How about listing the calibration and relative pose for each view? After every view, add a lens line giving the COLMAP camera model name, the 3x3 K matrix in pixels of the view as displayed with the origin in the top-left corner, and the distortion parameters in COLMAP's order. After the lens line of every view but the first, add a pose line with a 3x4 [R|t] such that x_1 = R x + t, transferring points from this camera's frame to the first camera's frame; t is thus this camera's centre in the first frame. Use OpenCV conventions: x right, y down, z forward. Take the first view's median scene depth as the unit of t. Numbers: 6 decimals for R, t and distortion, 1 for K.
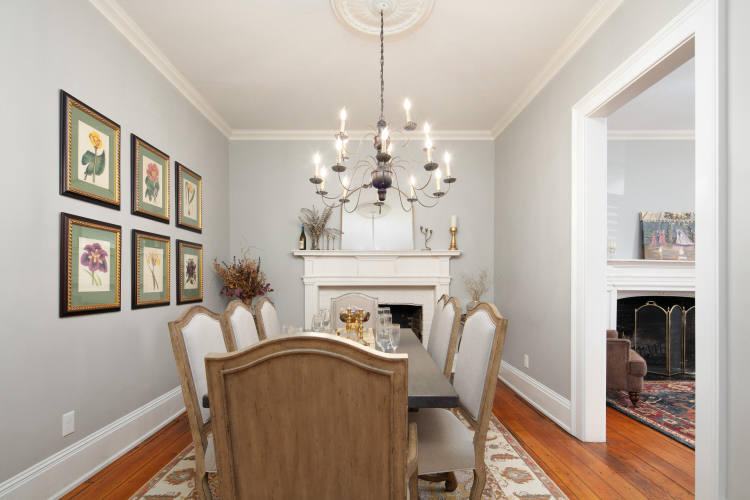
lens RADIAL K [[368.7, 0, 372.3], [0, 368.7, 273.6], [0, 0, 1]] dist [0.004954, -0.002128]
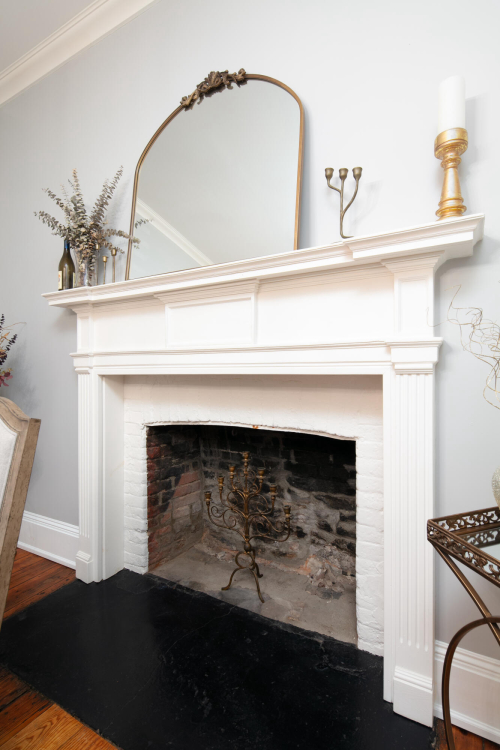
lens RADIAL K [[368.7, 0, 275.9], [0, 368.7, 378.5], [0, 0, 1]] dist [0.004954, -0.002128]
pose [[0.880823, 0.004927, -0.473419, 0.234372], [-0.008000, 0.999958, -0.004476, 0.036743], [0.473377, 0.007730, 0.880826, 0.735084]]
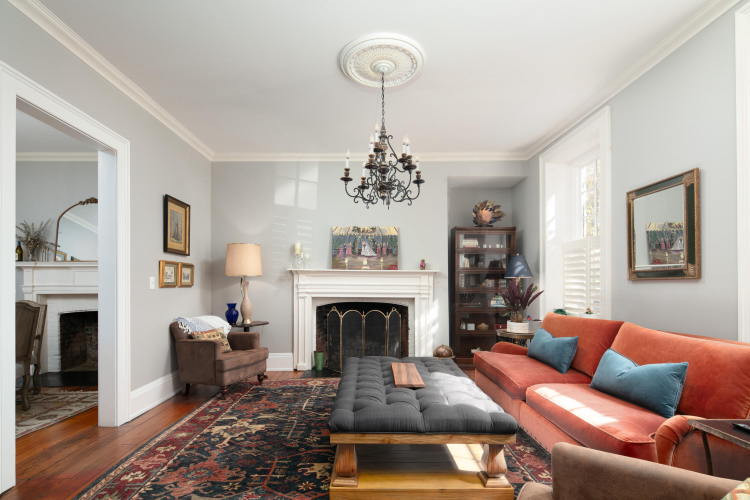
lens RADIAL K [[368.7, 0, 377.3], [0, 368.7, 287.3], [0, 0, 1]] dist [0.004954, -0.002128]
pose [[0.999887, -0.004069, 0.014448, 0.849902], [0.004353, 0.999797, -0.019661, 0.037683], [-0.014365, 0.019722, 0.999702, -0.101756]]
